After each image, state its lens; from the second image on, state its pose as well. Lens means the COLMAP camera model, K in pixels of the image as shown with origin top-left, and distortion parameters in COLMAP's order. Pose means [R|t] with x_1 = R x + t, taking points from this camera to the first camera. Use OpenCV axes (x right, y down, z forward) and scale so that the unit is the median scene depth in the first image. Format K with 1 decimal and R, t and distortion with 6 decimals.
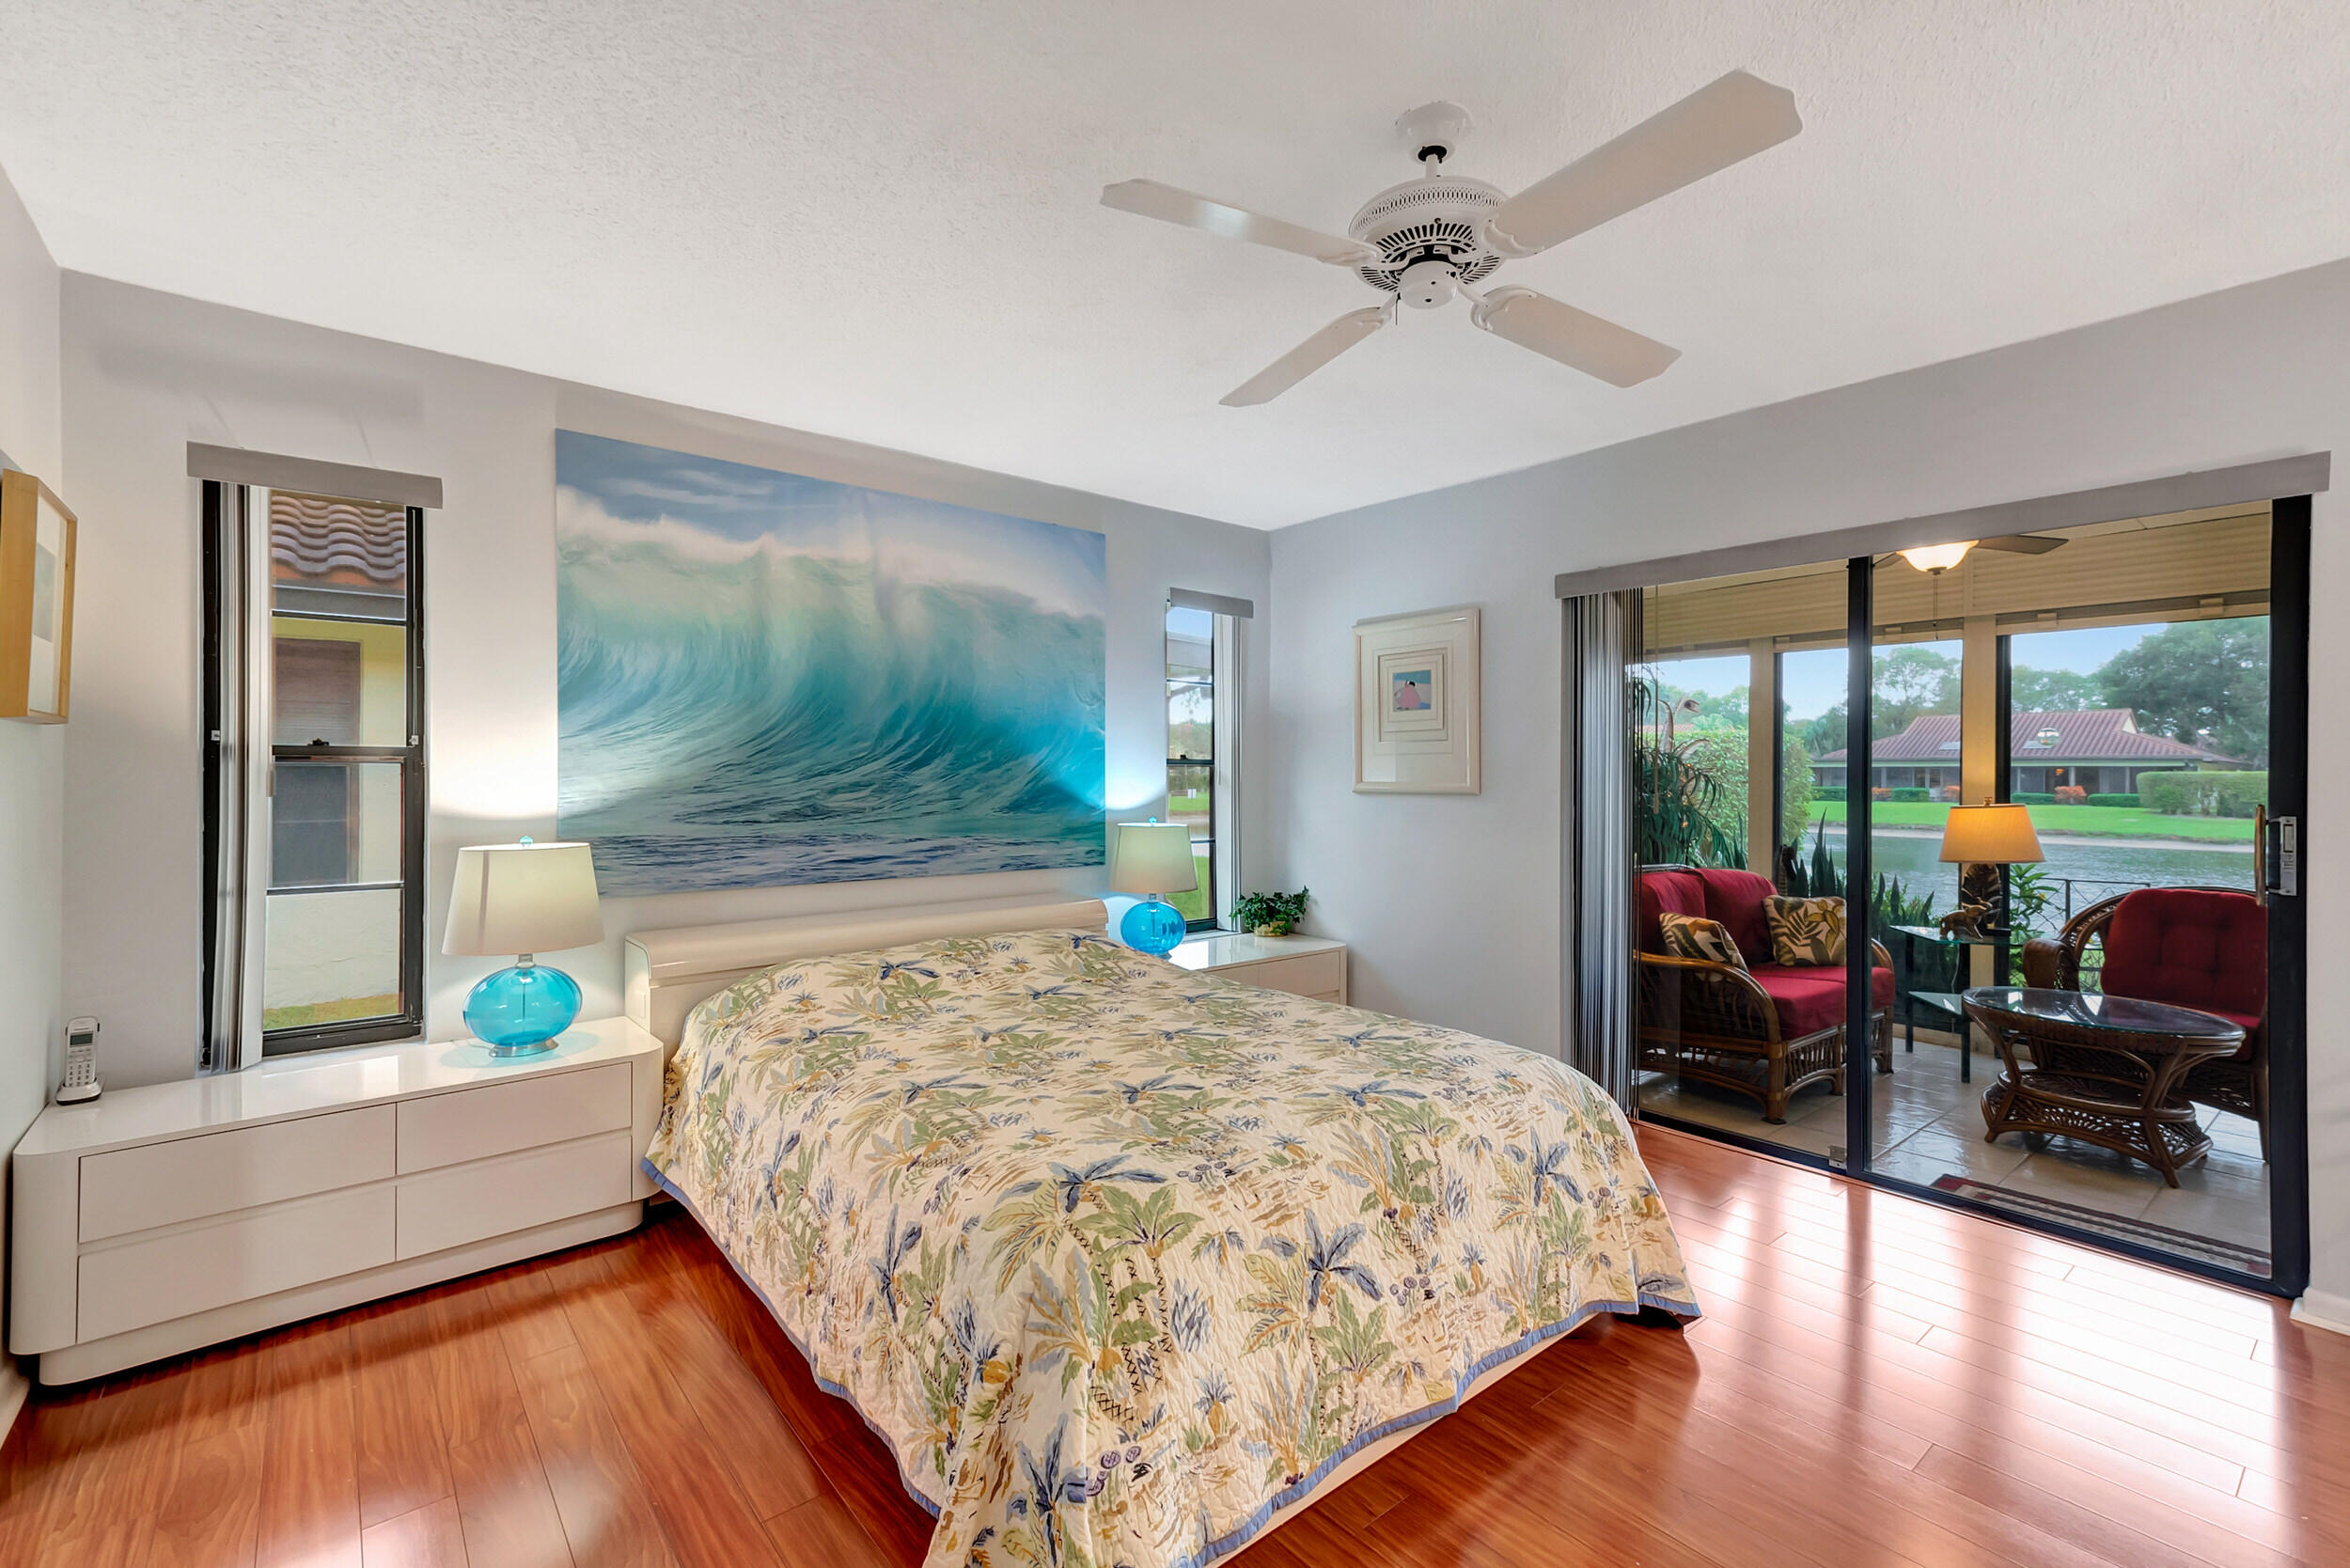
lens RADIAL K [[997.5, 0, 1168.1], [0, 997.5, 776.9], [0, 0, 1]] dist [0.001033, 0.000067]
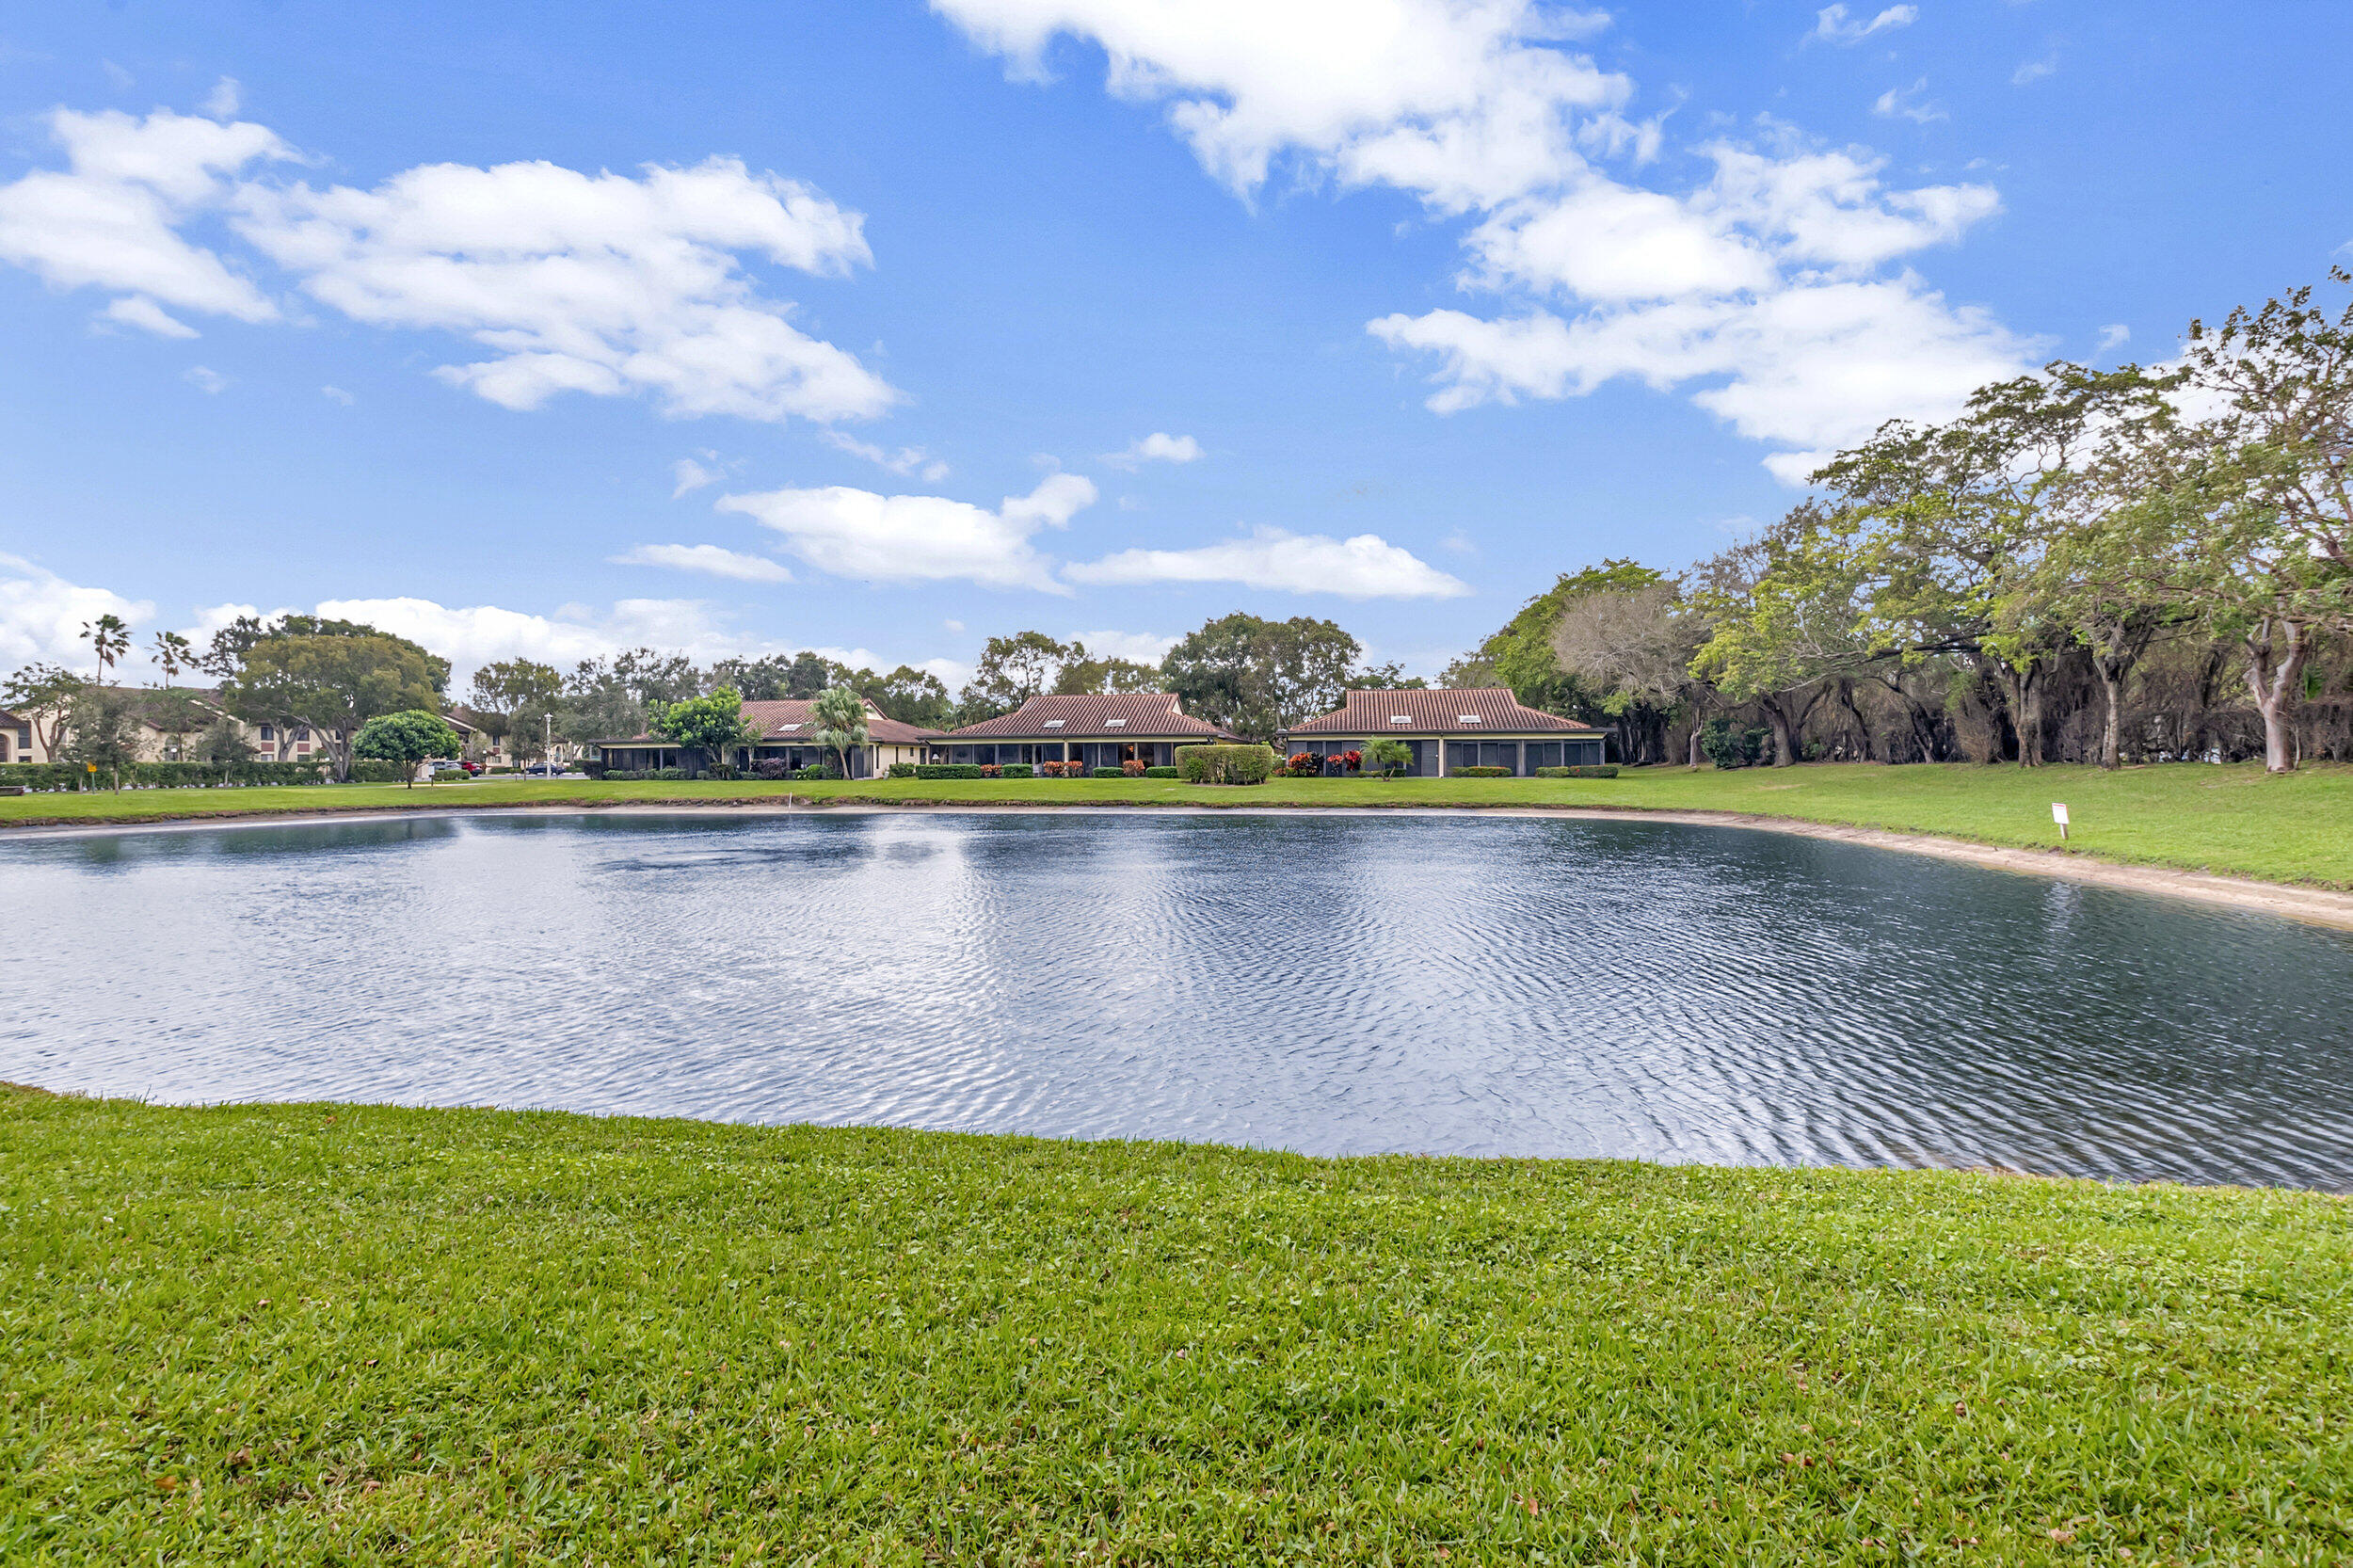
lens RADIAL K [[1055.8, 0, 1167.4], [0, 1055.8, 768.4], [0, 0, 1]] dist [0.000348, 0.001128]
pose [[0.740289, -0.013986, 0.672144, 0.166054], [0.010423, 0.999902, 0.009327, 0.007959], [-0.672208, 0.000101, 0.740362, 0.129979]]
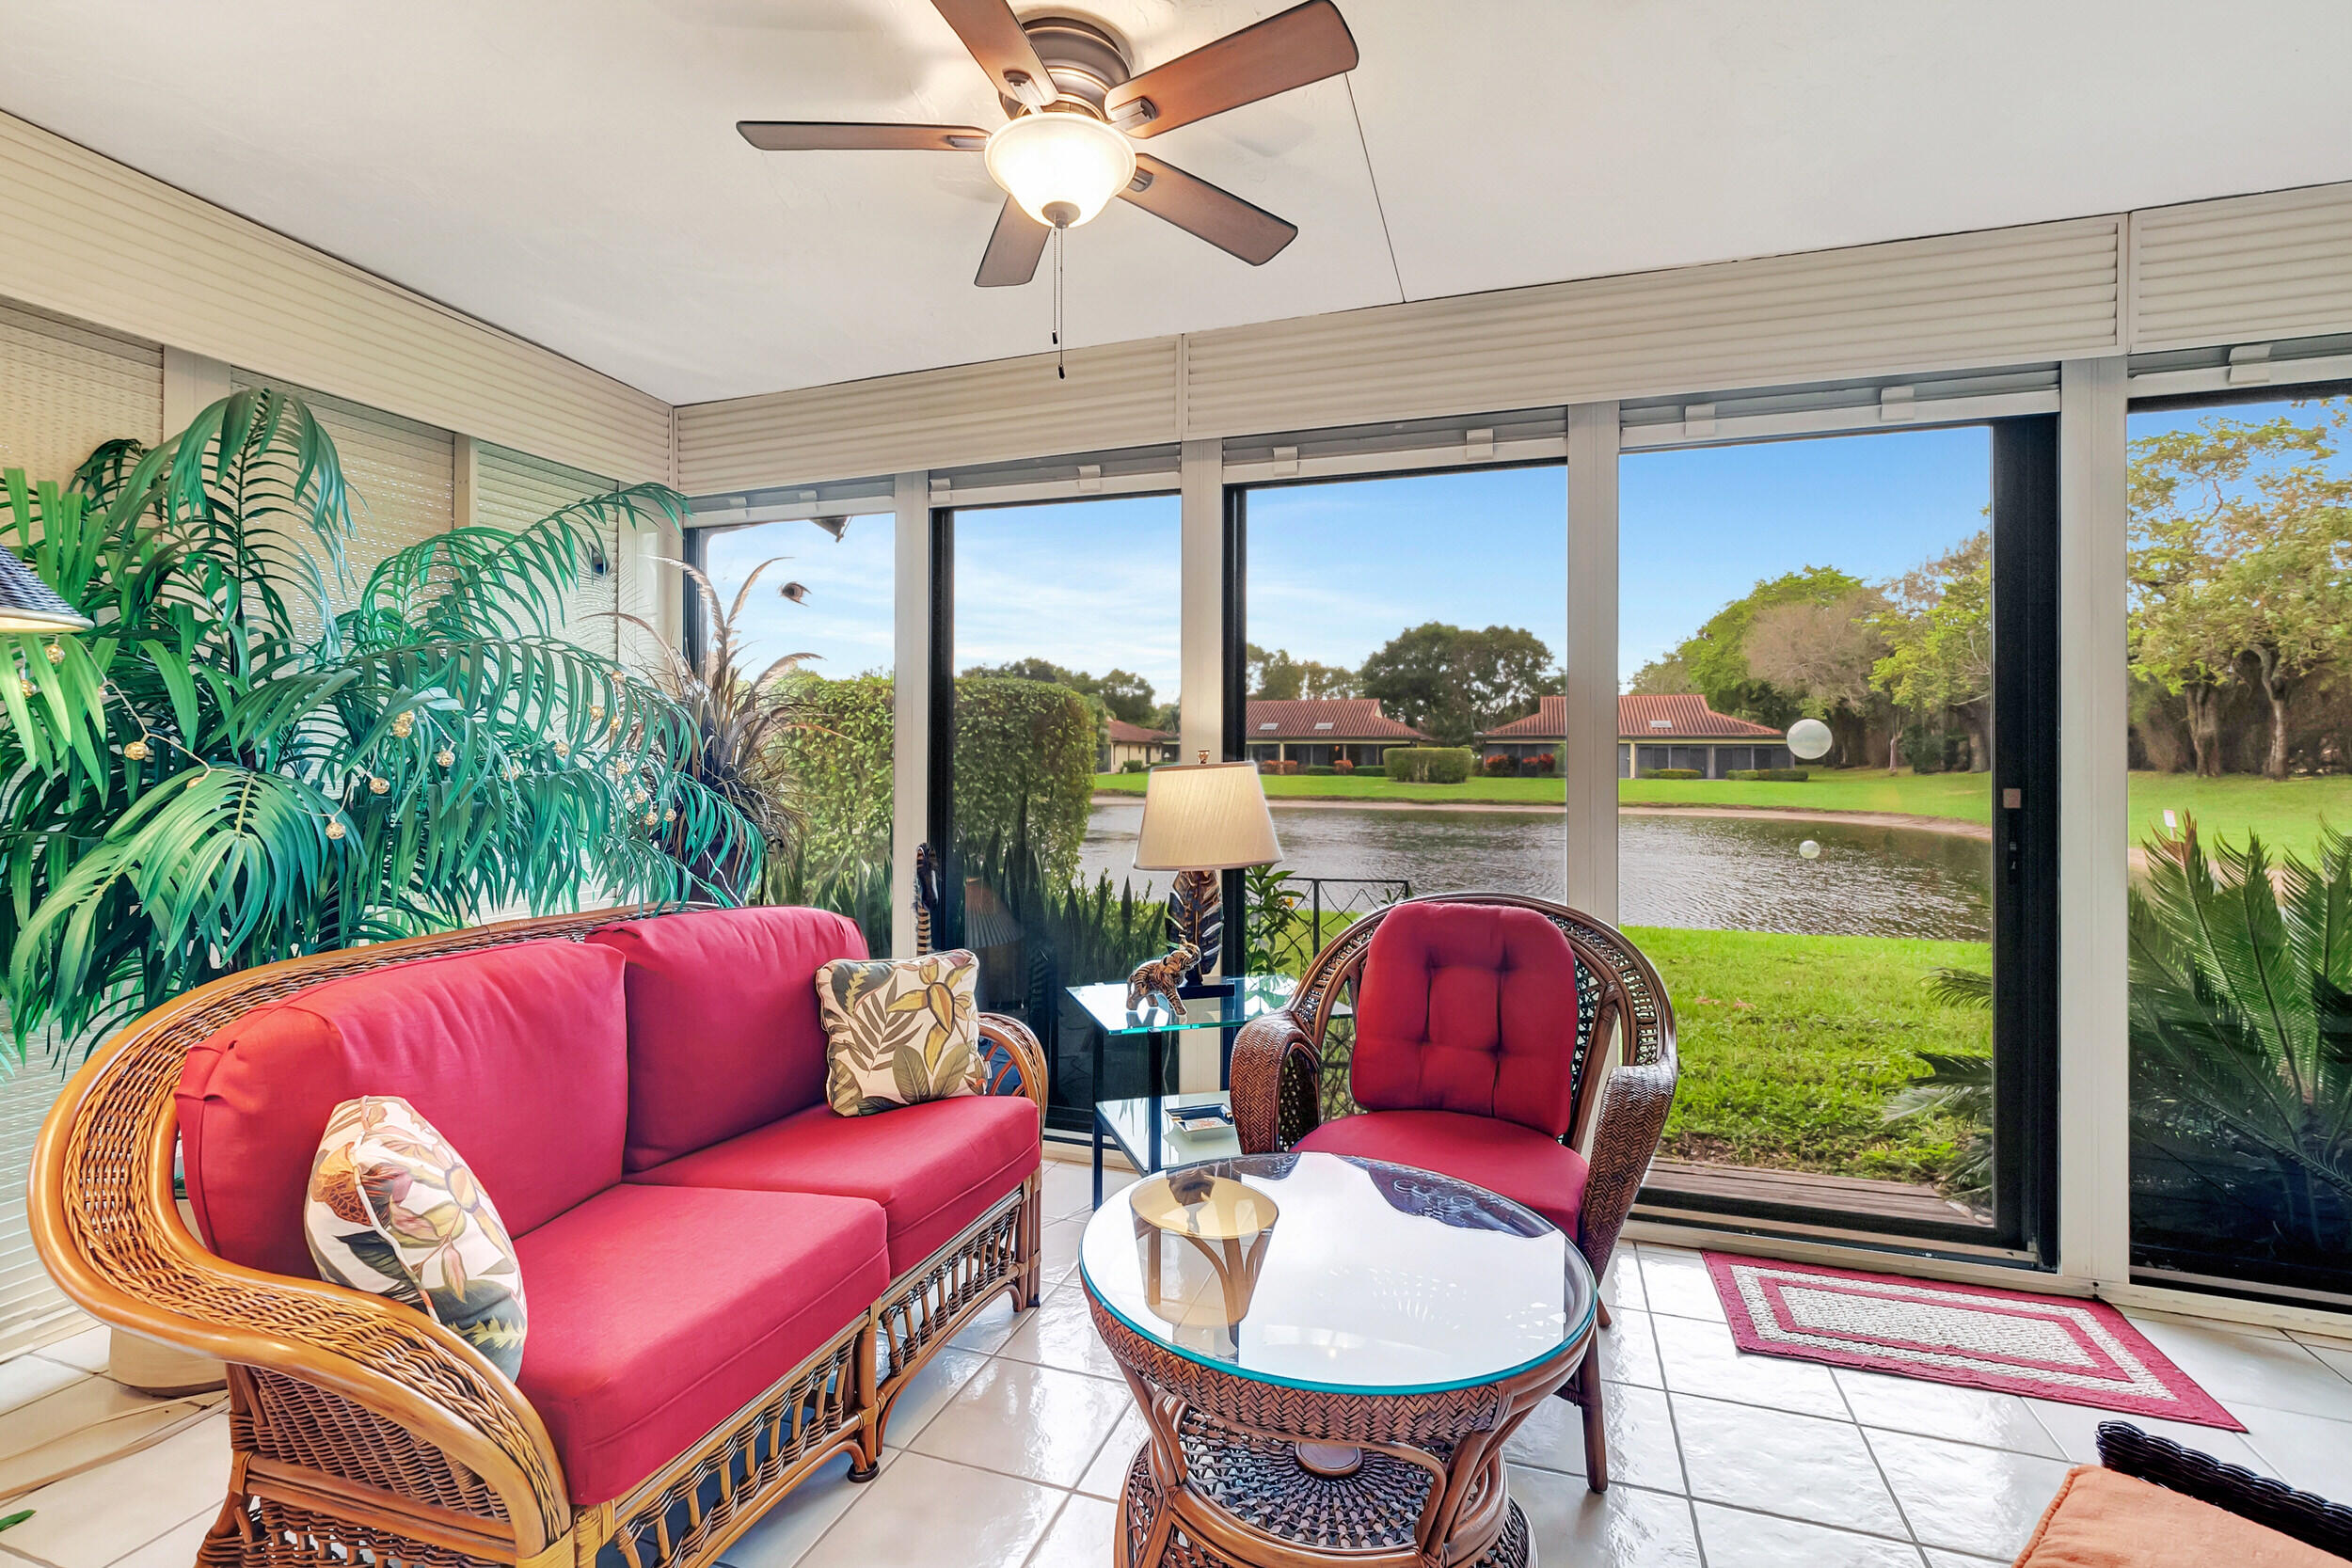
lens RADIAL K [[1042.3, 0, 1180.3], [0, 1042.3, 752.1], [0, 0, 1]] dist [-0.000050, -0.000234]
pose [[0.837260, -0.000715, 0.546805, 0.039053], [0.002184, 0.999996, -0.002037, 0.001786], [-0.546801, 0.002900, 0.837258, 0.041055]]
